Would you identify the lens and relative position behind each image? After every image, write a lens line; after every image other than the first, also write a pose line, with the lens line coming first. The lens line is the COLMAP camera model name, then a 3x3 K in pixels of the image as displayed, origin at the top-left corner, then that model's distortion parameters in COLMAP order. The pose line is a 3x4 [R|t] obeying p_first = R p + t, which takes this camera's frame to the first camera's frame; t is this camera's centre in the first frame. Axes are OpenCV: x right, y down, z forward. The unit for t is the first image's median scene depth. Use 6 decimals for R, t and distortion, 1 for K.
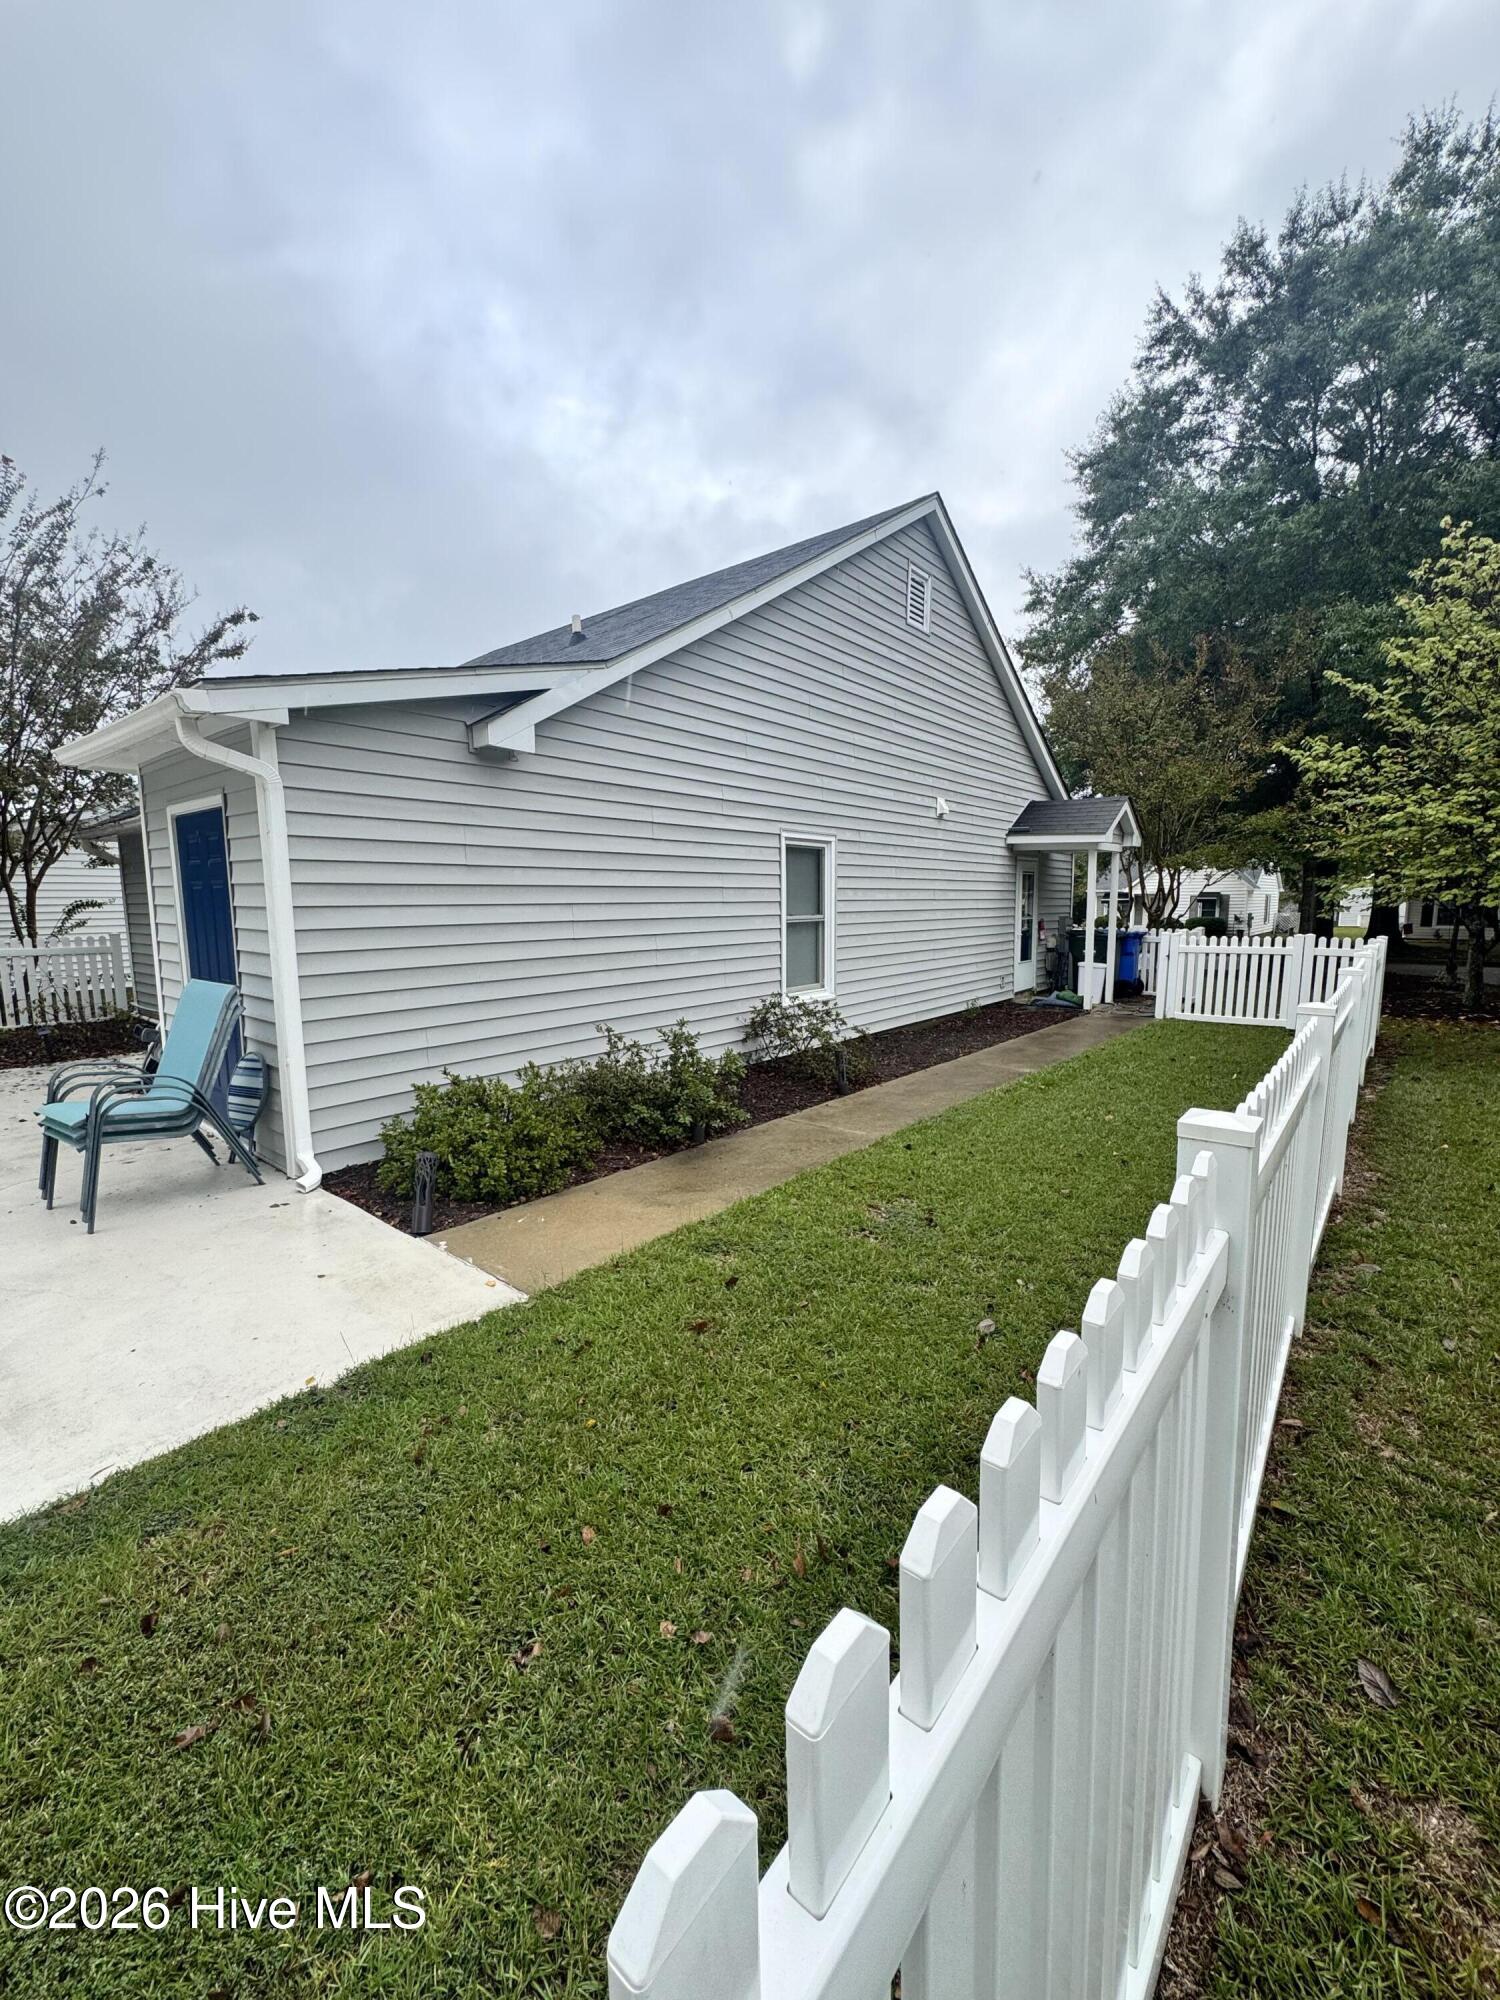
lens RADIAL K [[798.2, 0, 753.3], [0, 798.2, 1001.1], [0, 0, 1]] dist [-0.003443, 0.000809]
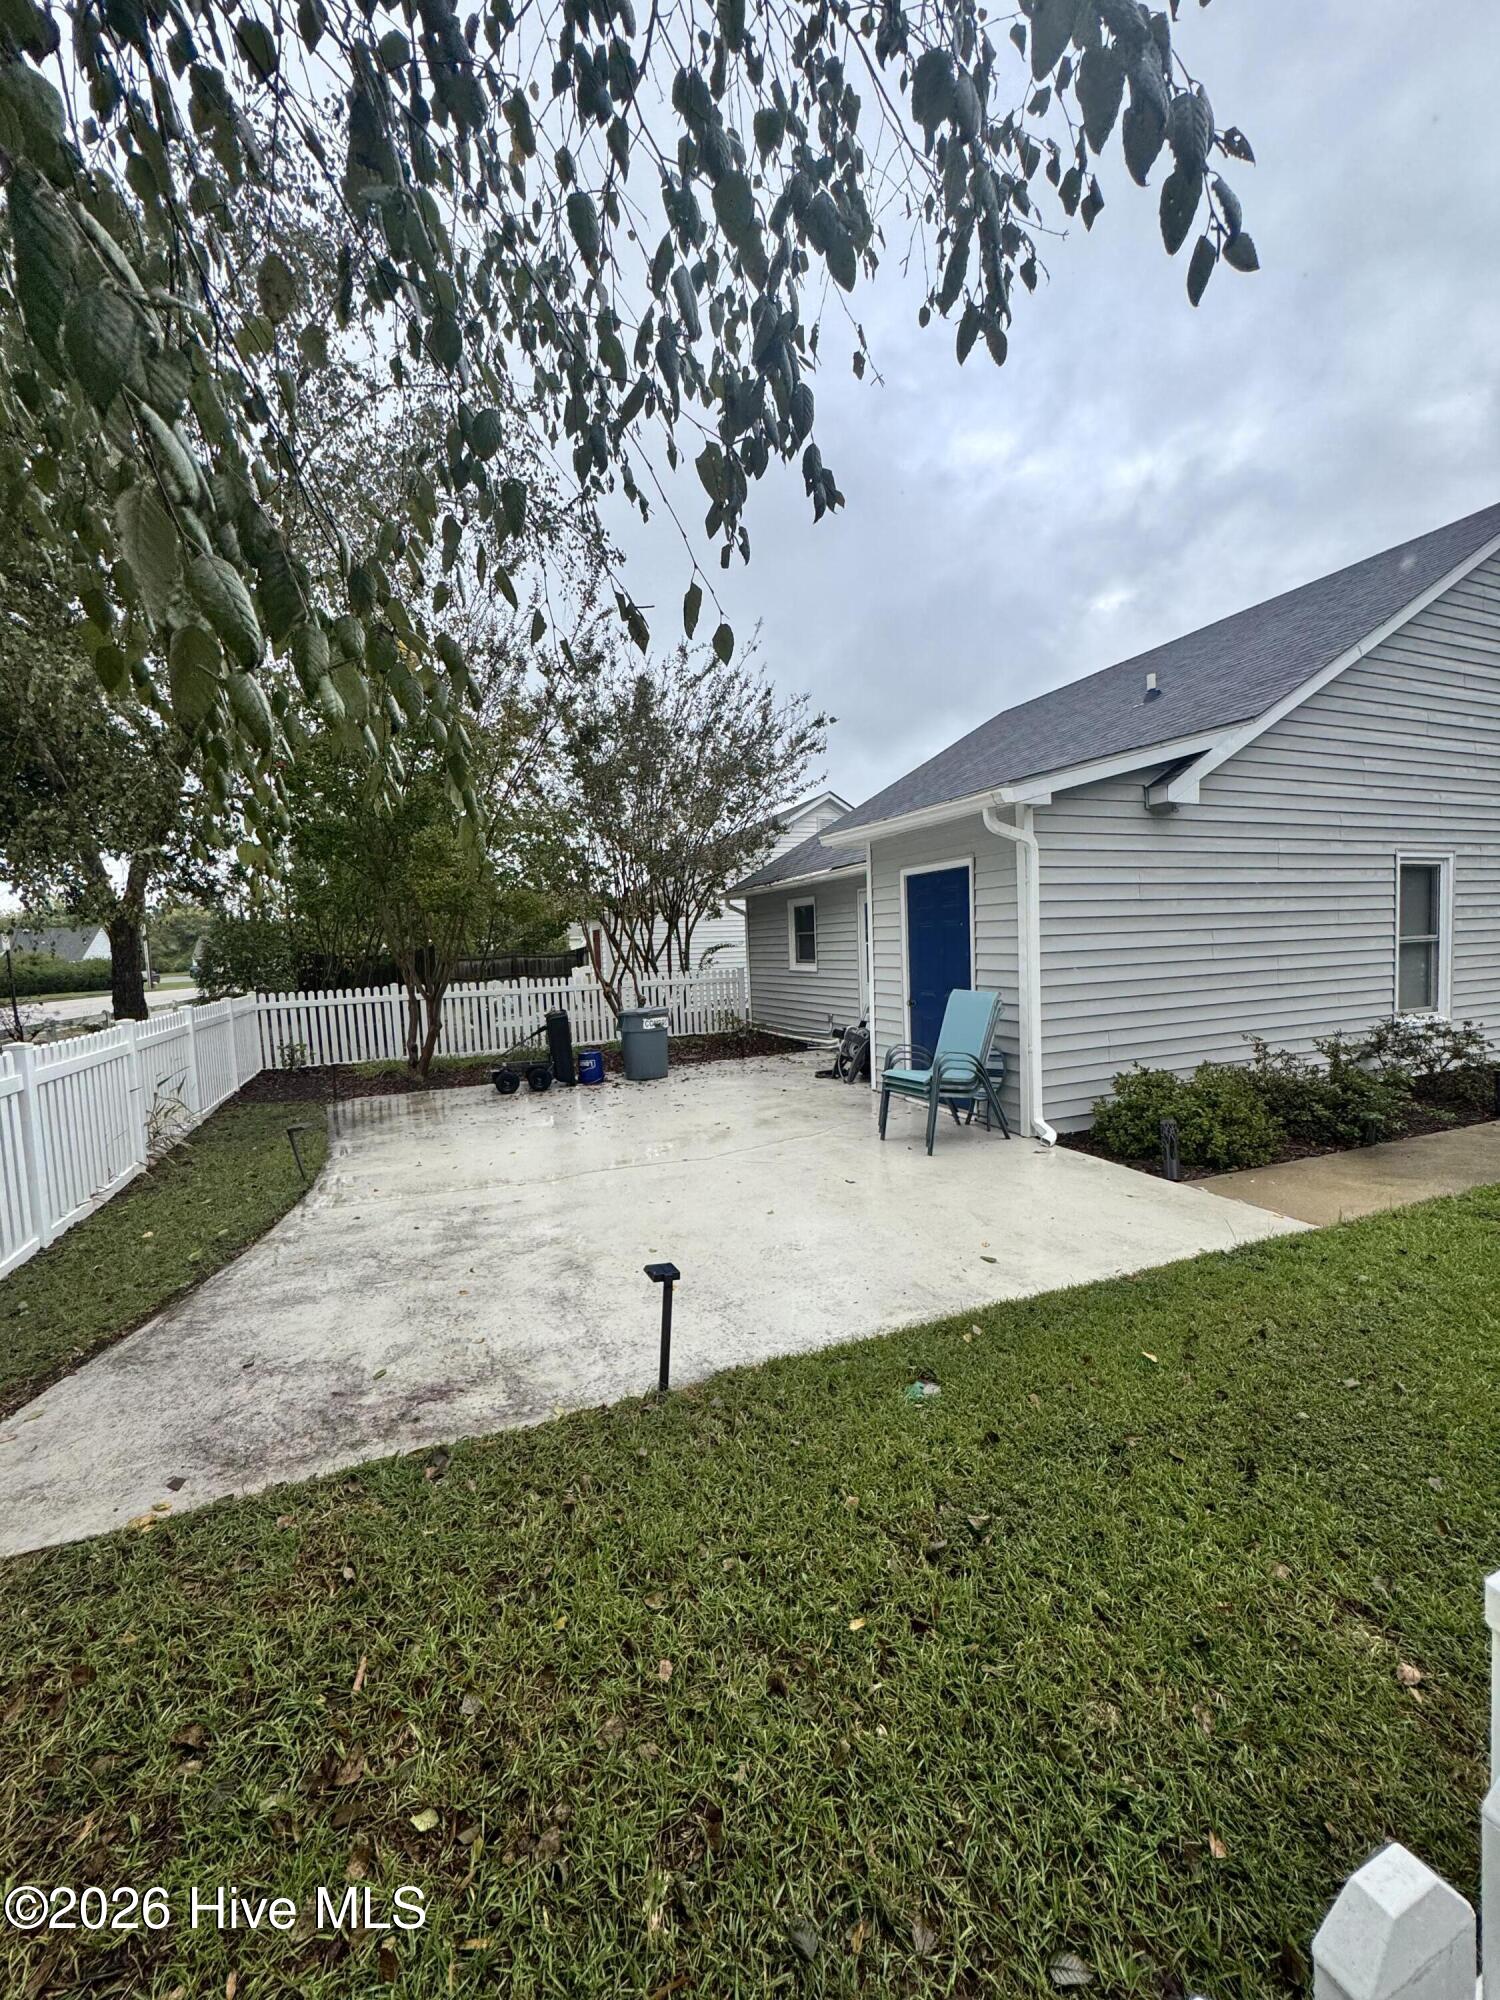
lens RADIAL K [[798.2, 0, 753.3], [0, 798.2, 1001.1], [0, 0, 1]] dist [-0.003443, 0.000809]
pose [[0.883584, 0.004149, -0.468254, -0.286379], [-0.026868, 0.998763, -0.041850, 0.049944], [0.467501, 0.049559, 0.882602, -0.333234]]
